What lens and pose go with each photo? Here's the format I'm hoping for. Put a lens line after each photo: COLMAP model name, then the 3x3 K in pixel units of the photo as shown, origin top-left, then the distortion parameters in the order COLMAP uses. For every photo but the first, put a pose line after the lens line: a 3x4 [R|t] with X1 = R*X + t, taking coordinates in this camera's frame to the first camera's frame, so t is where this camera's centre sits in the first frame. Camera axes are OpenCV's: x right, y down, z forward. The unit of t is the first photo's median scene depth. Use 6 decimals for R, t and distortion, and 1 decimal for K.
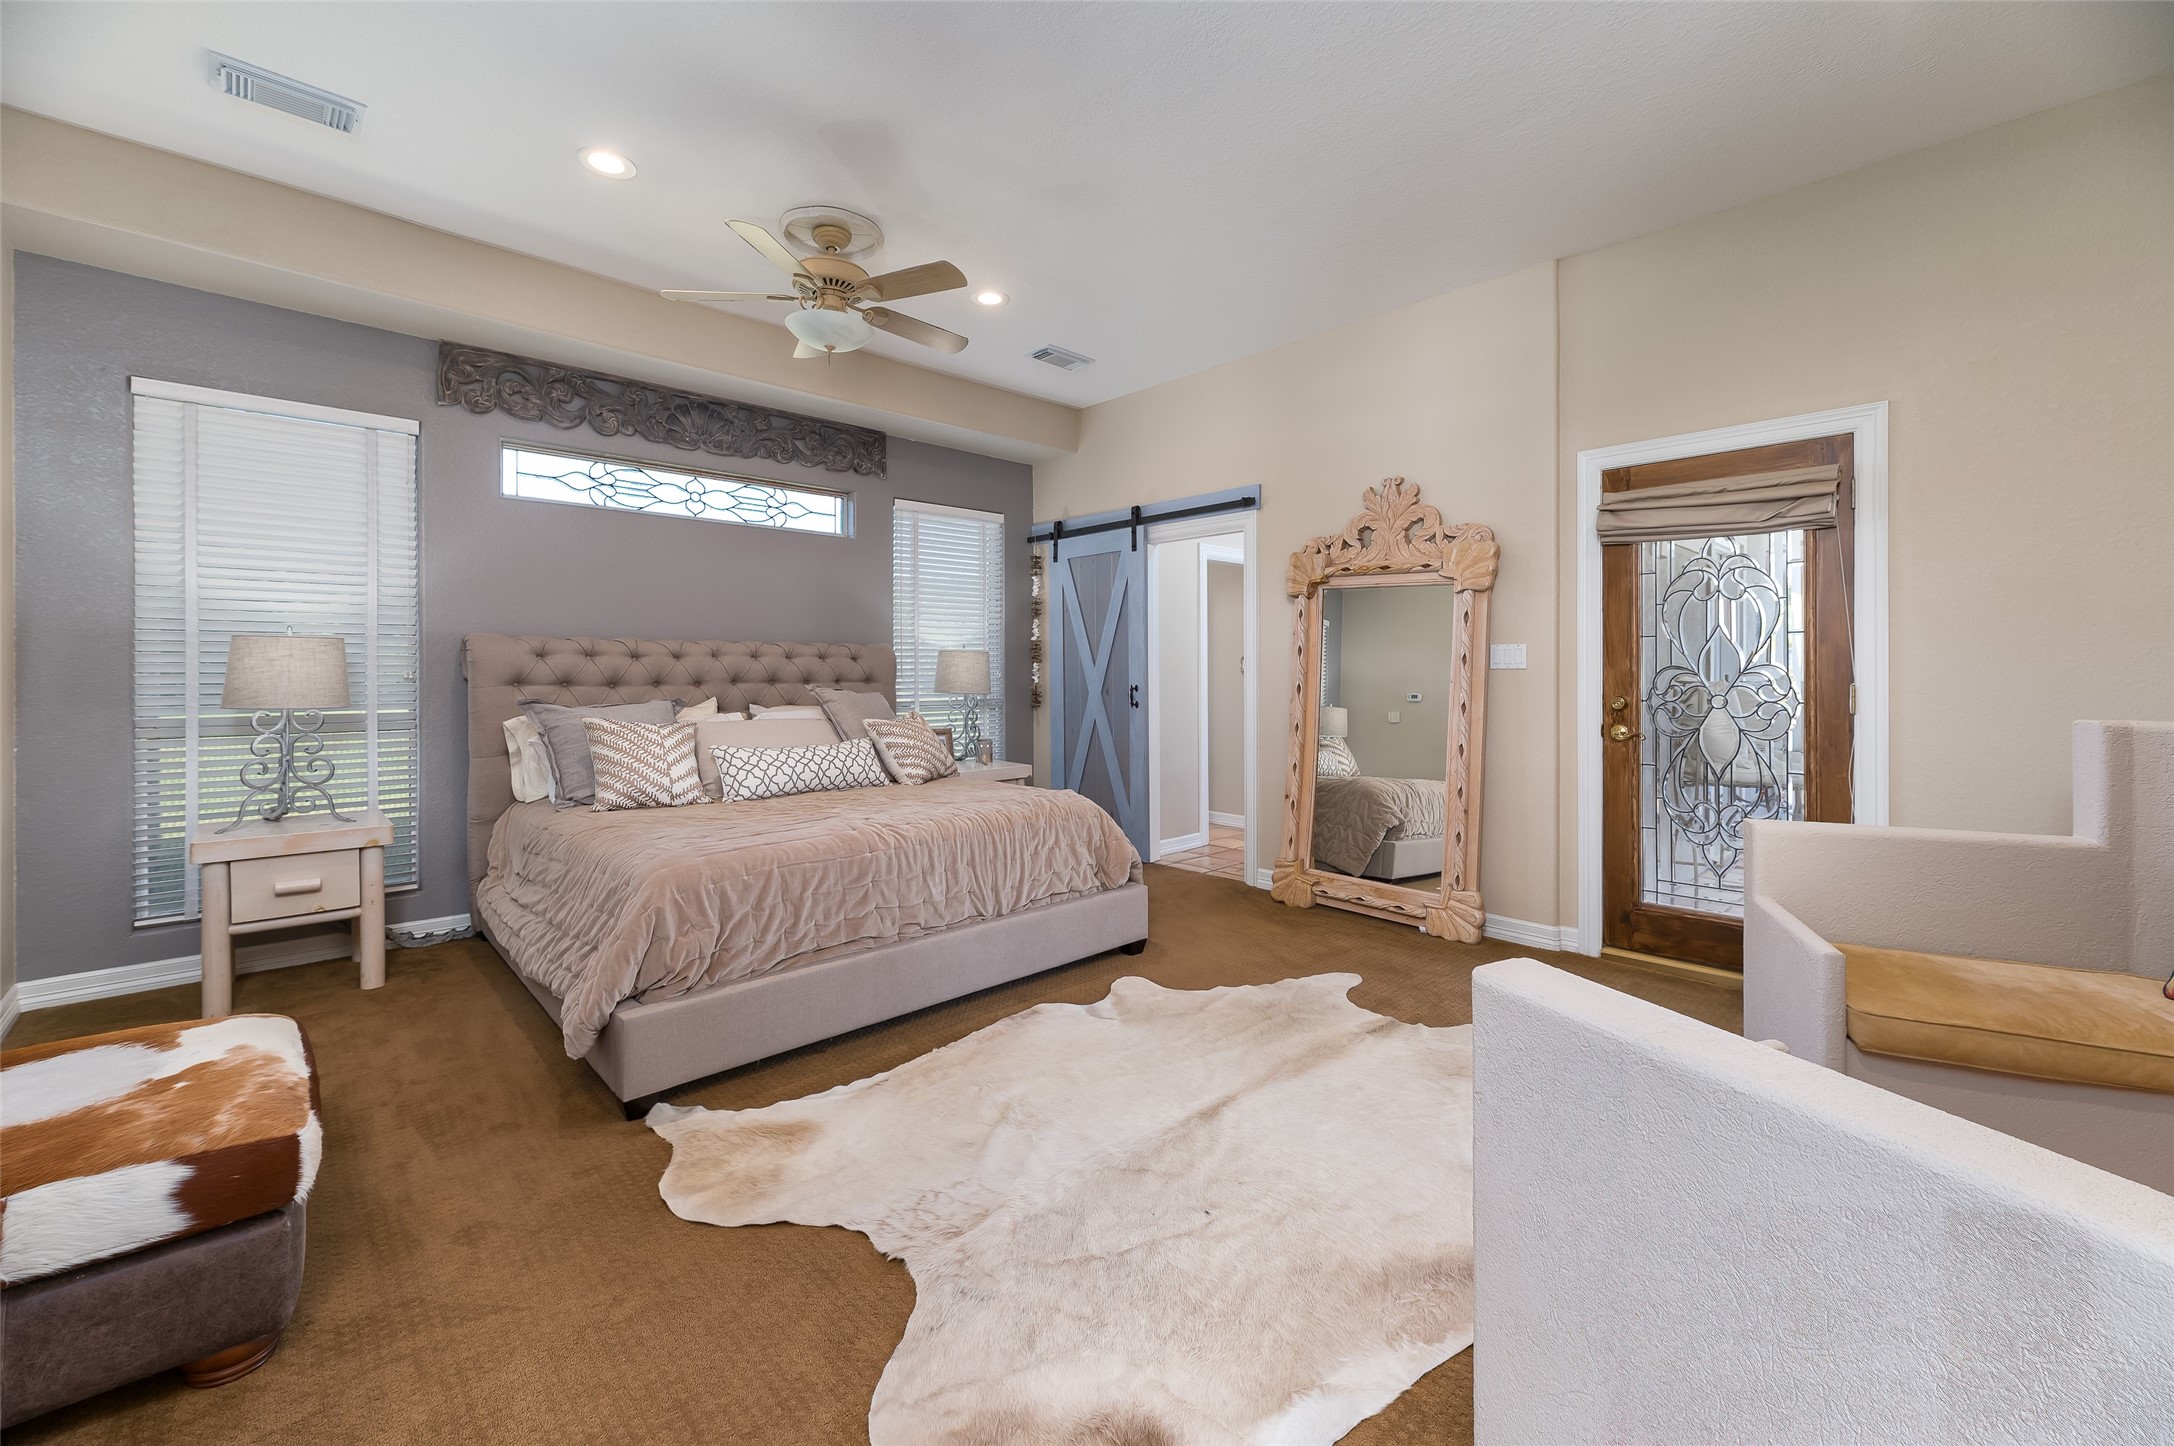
lens RADIAL K [[869.6, 0, 1079.8], [0, 869.6, 681.2], [0, 0, 1]] dist [0.000411, 0.000033]
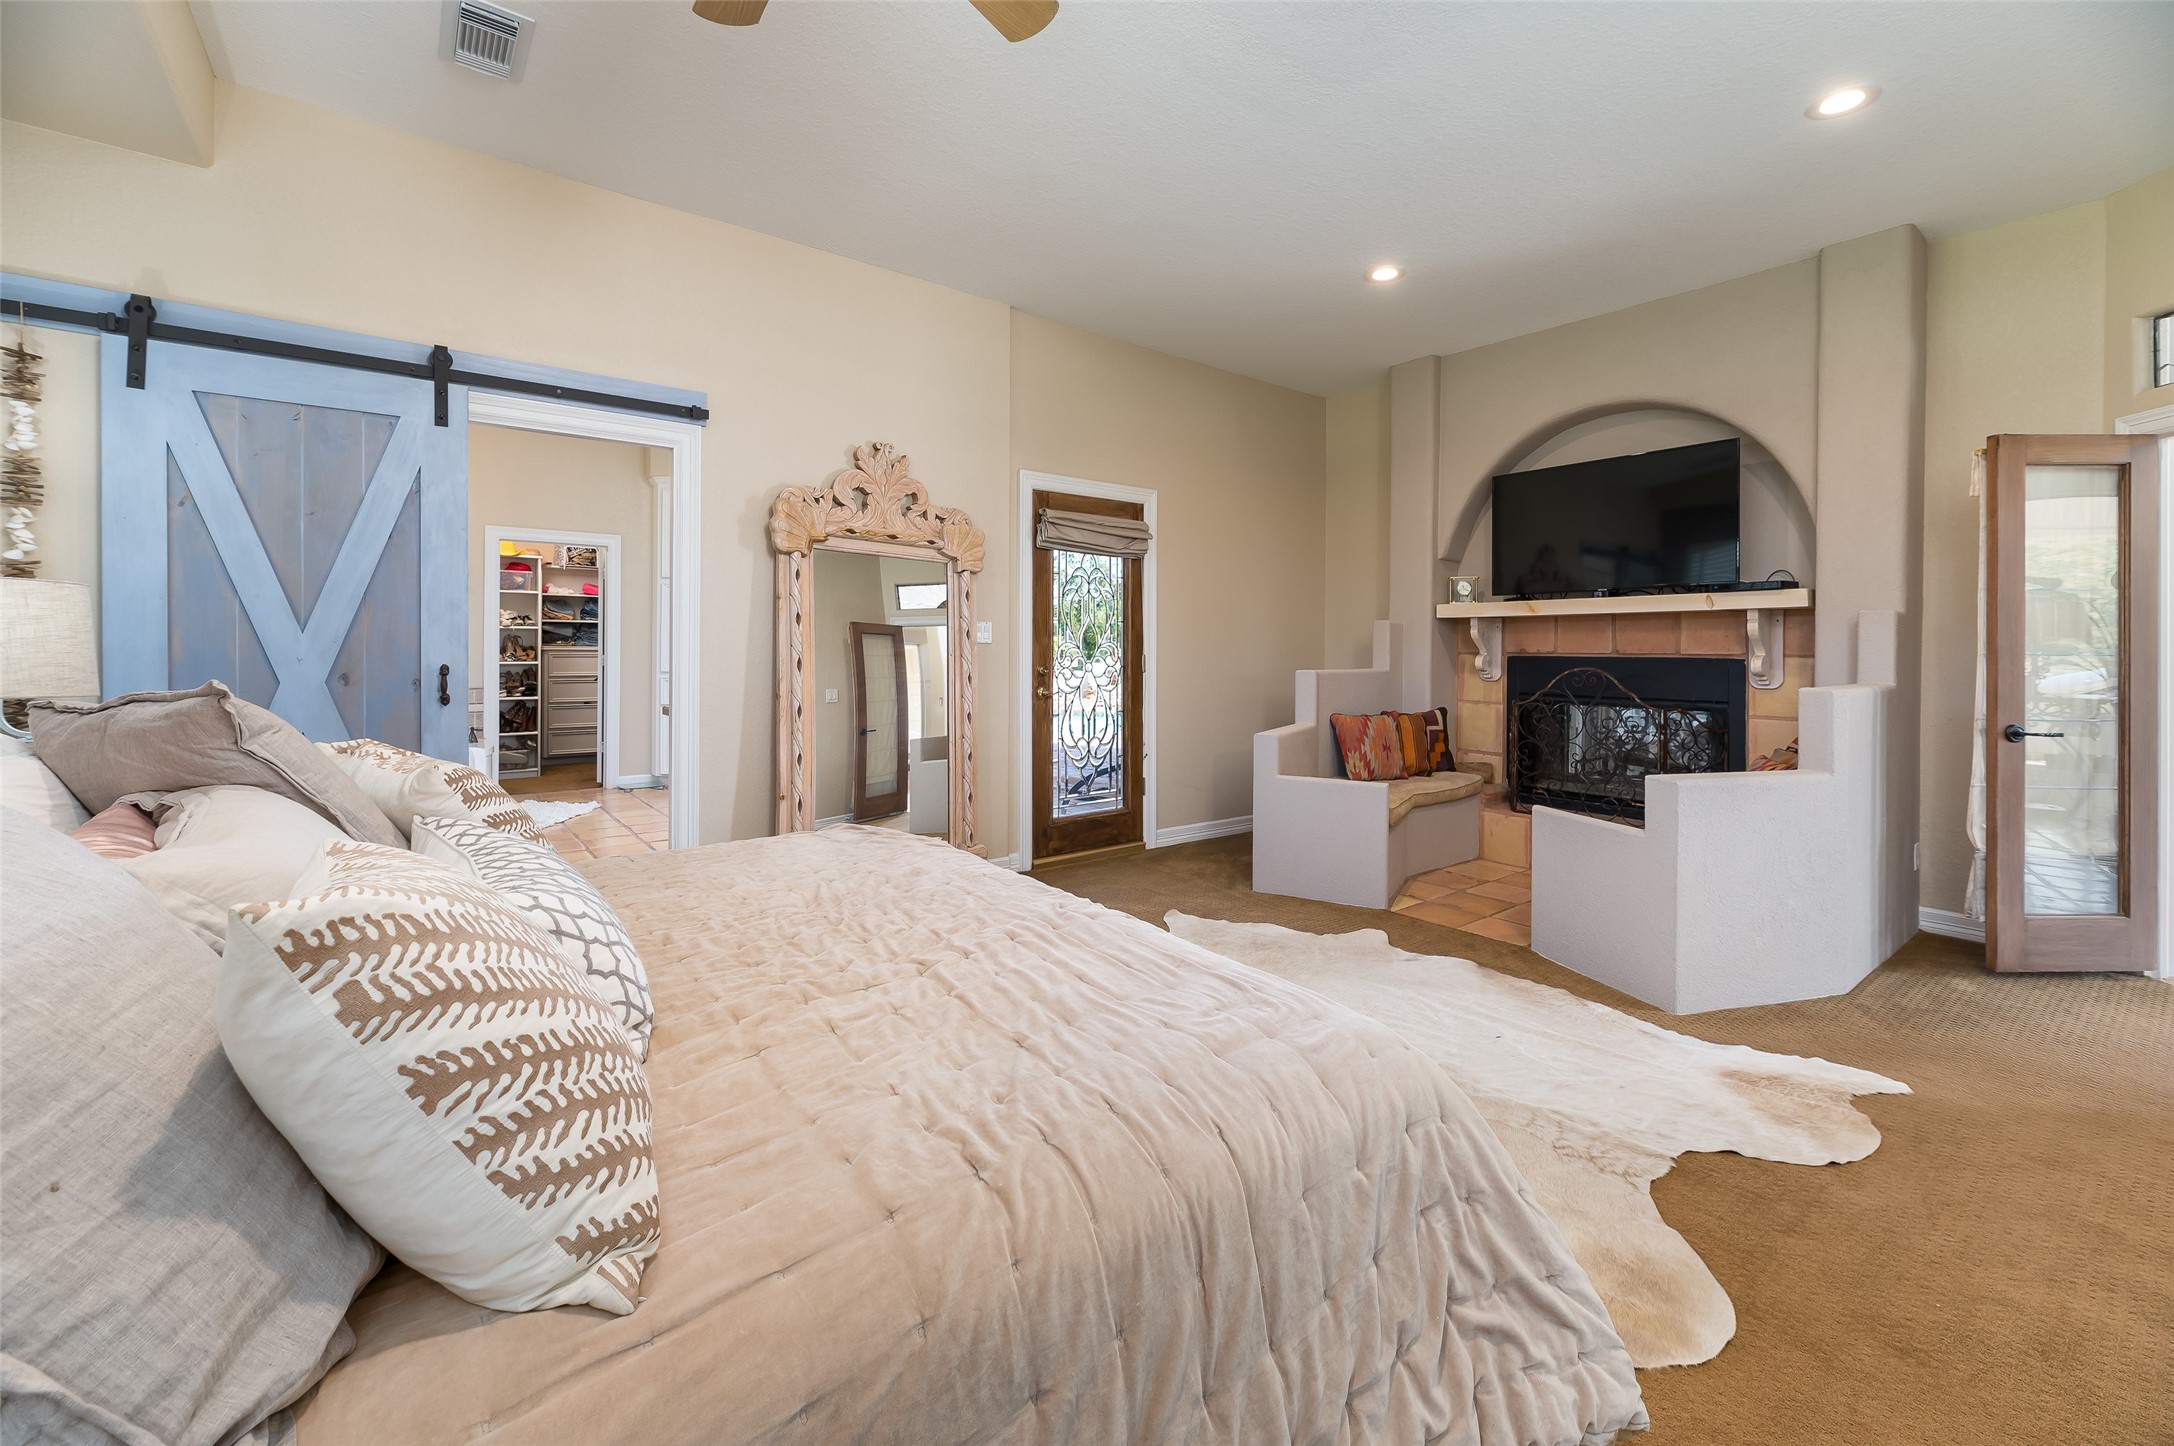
lens RADIAL K [[887.4, 0, 1087.4], [0, 887.4, 648.3], [0, 0, 1]] dist [-0.000563, -0.000049]
pose [[0.099129, -0.001559, 0.995073, -0.588777], [0.002547, 0.999996, 0.001313, -0.007953], [-0.995071, 0.002404, 0.099132, 0.672058]]
